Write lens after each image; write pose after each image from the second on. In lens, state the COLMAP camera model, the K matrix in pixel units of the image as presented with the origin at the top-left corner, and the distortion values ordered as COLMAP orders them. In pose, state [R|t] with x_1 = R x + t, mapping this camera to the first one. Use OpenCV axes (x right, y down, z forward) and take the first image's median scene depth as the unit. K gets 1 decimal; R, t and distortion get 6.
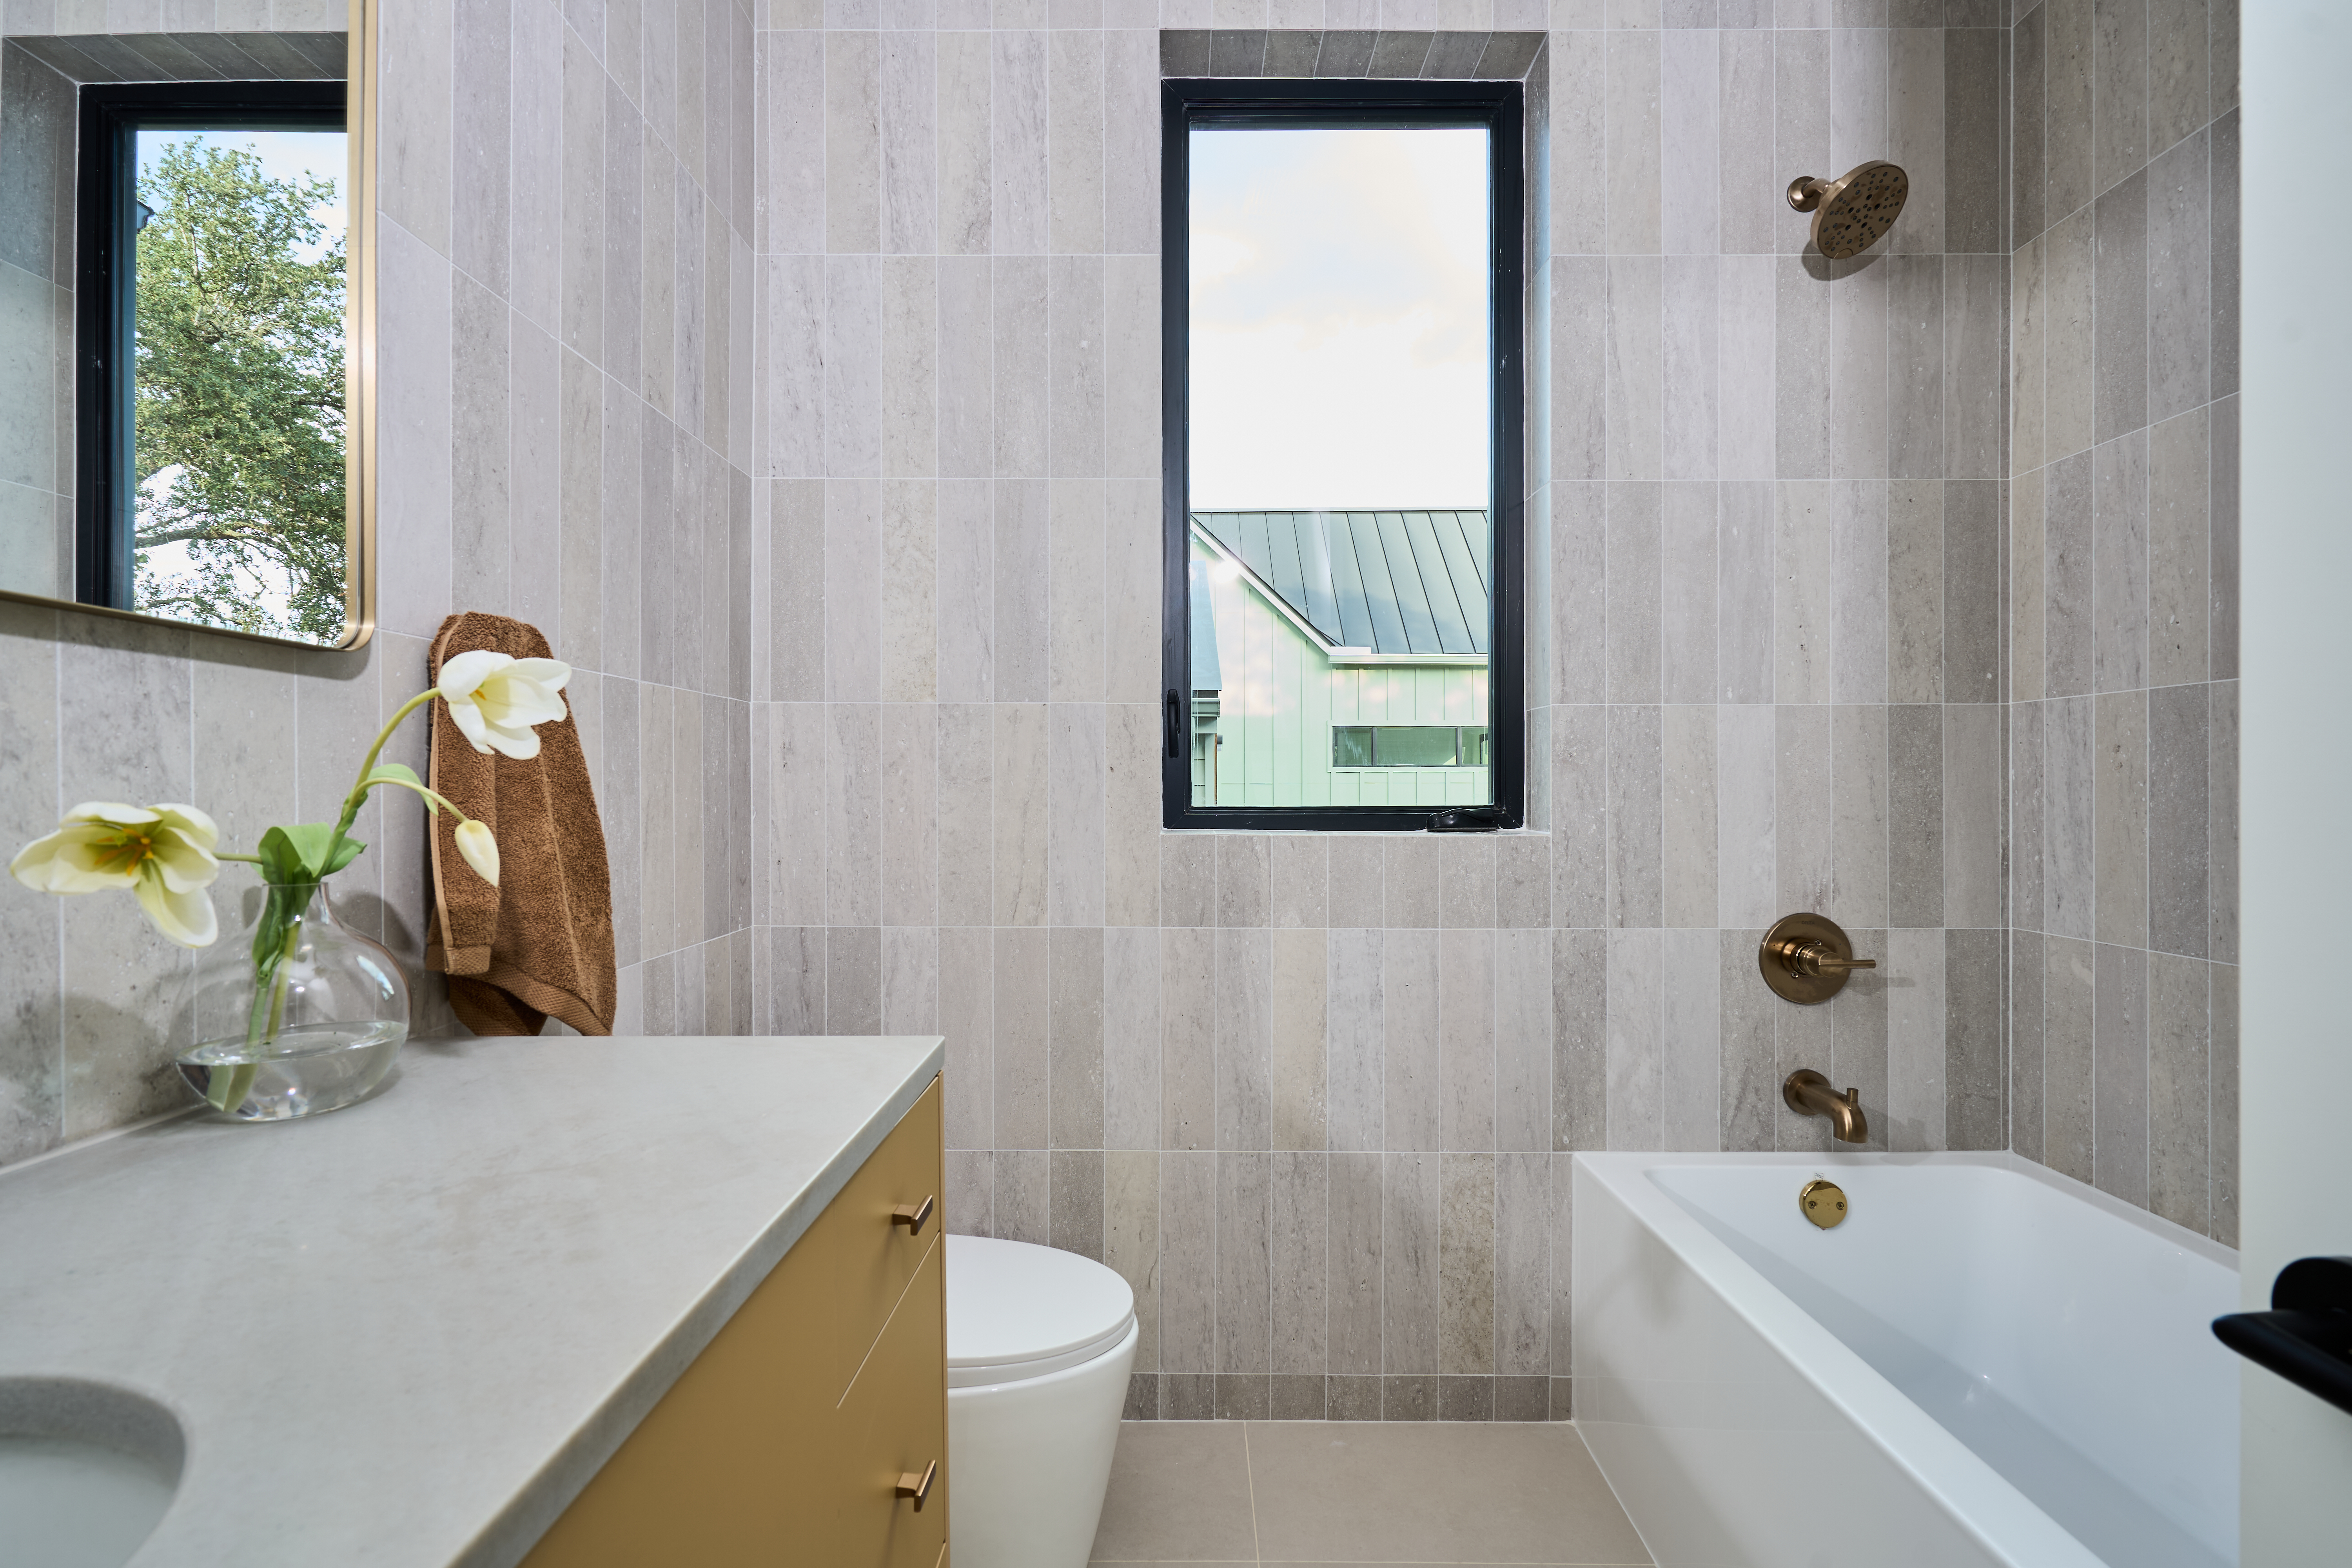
lens RADIAL K [[1104.1, 0, 1166.0], [0, 1104.1, 793.6], [0, 0, 1]] dist [-0.001308, 0.000945]
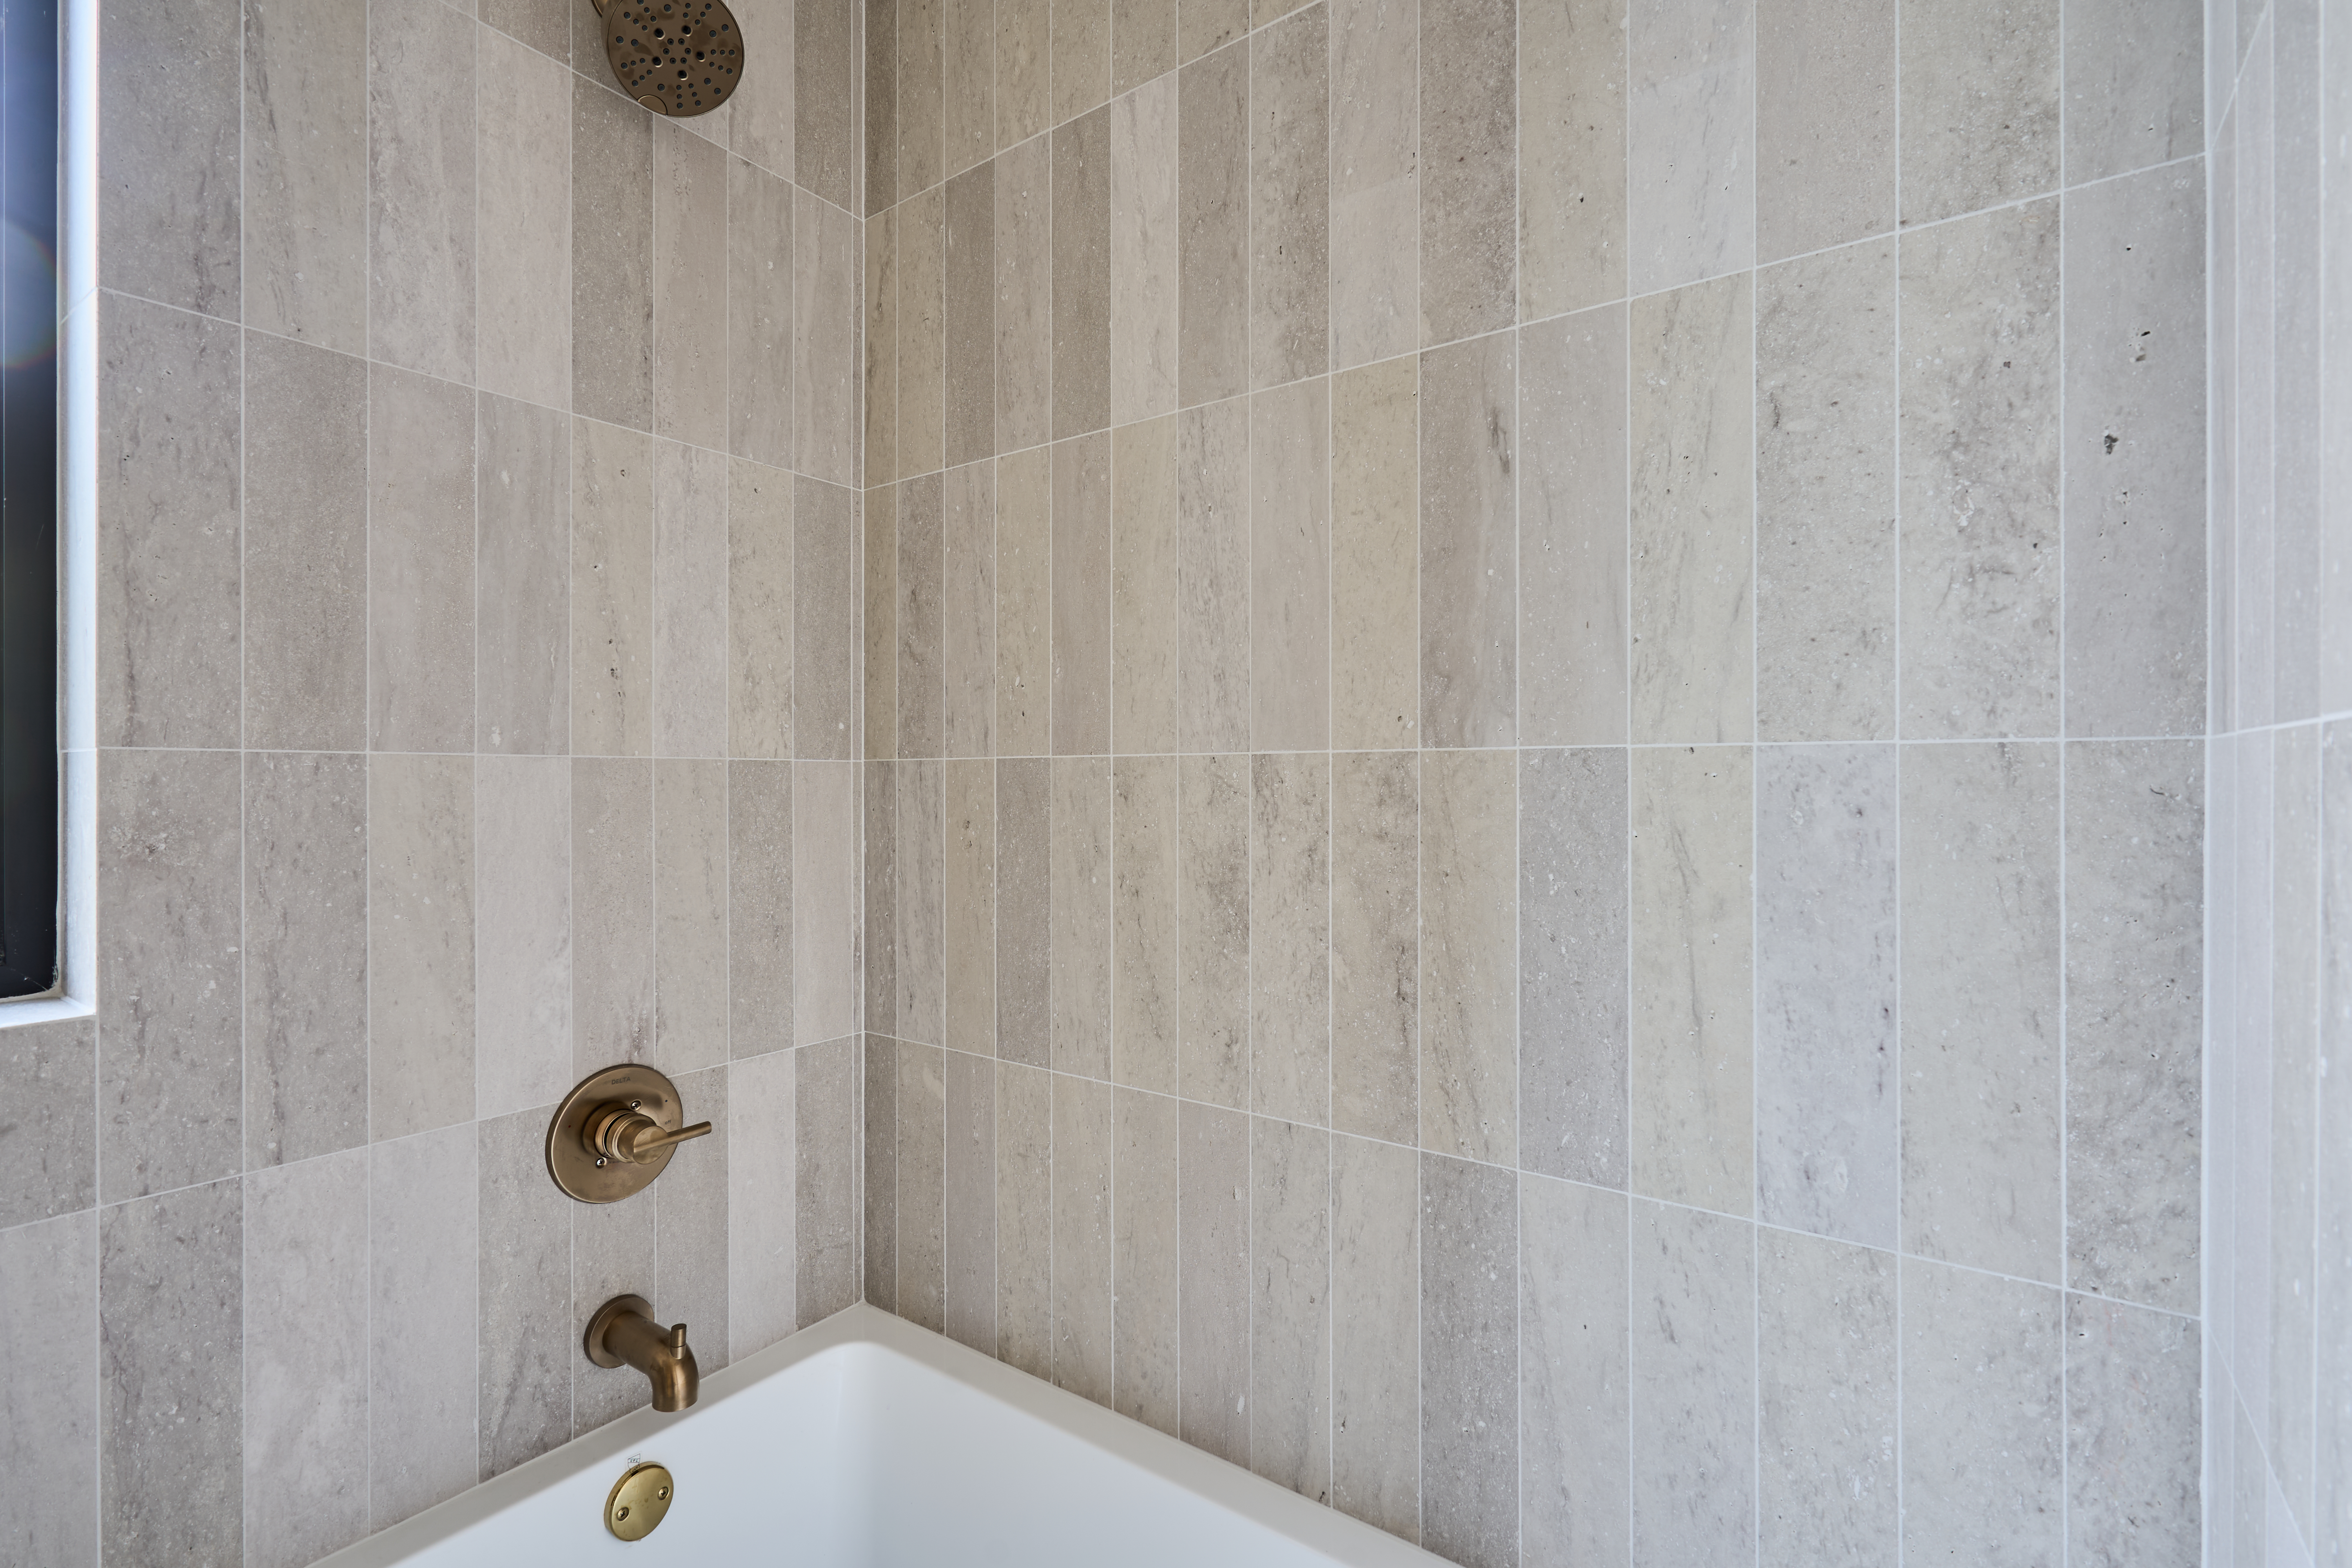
lens RADIAL K [[1104.1, 0, 1166.0], [0, 1104.1, 793.6], [0, 0, 1]] dist [-0.001308, 0.000945]
pose [[0.590669, -0.003628, 0.806906, 0.234073], [-0.001892, 0.999981, 0.005881, -0.063809], [-0.806912, -0.005001, 0.590650, 0.331415]]
